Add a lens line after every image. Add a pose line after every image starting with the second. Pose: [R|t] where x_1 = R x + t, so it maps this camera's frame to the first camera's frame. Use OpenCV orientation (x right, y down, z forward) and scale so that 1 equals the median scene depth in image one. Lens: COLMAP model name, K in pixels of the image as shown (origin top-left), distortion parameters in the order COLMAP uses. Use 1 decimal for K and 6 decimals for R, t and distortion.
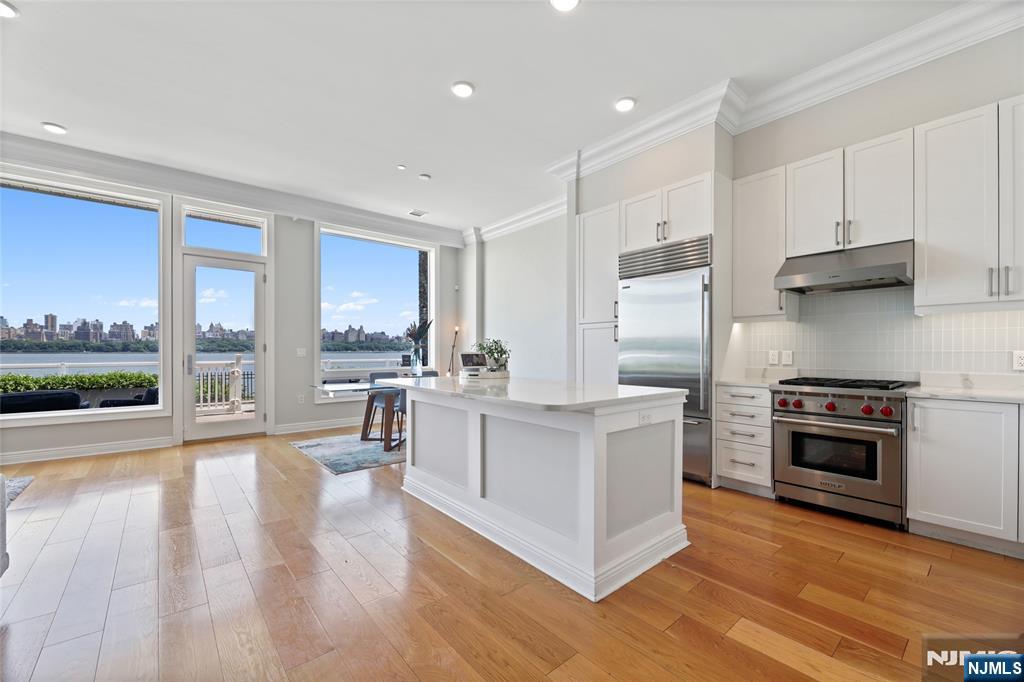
lens RADIAL K [[419.0, 0, 516.0], [0, 419.0, 354.0], [0, 0, 1]] dist [-0.000537, -0.000266]
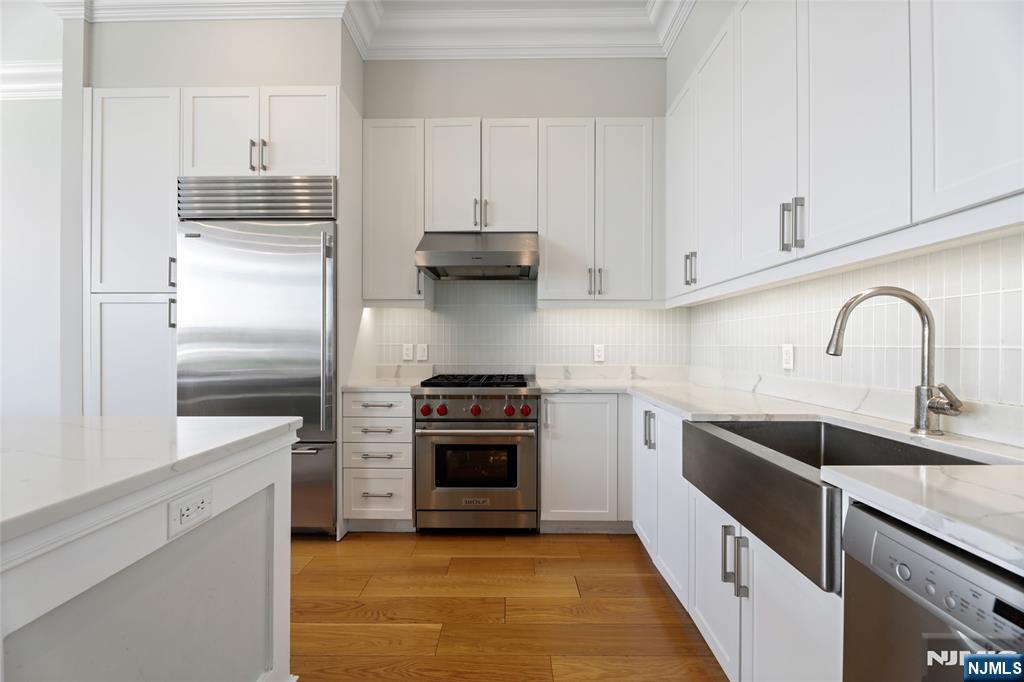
lens RADIAL K [[413.5, 0, 510.8], [0, 413.5, 343.9], [0, 0, 1]] dist [-0.007147, -0.000335]
pose [[0.653445, 0.002202, 0.756971, 0.148188], [0.003427, 0.999977, -0.005867, -0.002829], [-0.756967, 0.006428, 0.653422, 0.359585]]
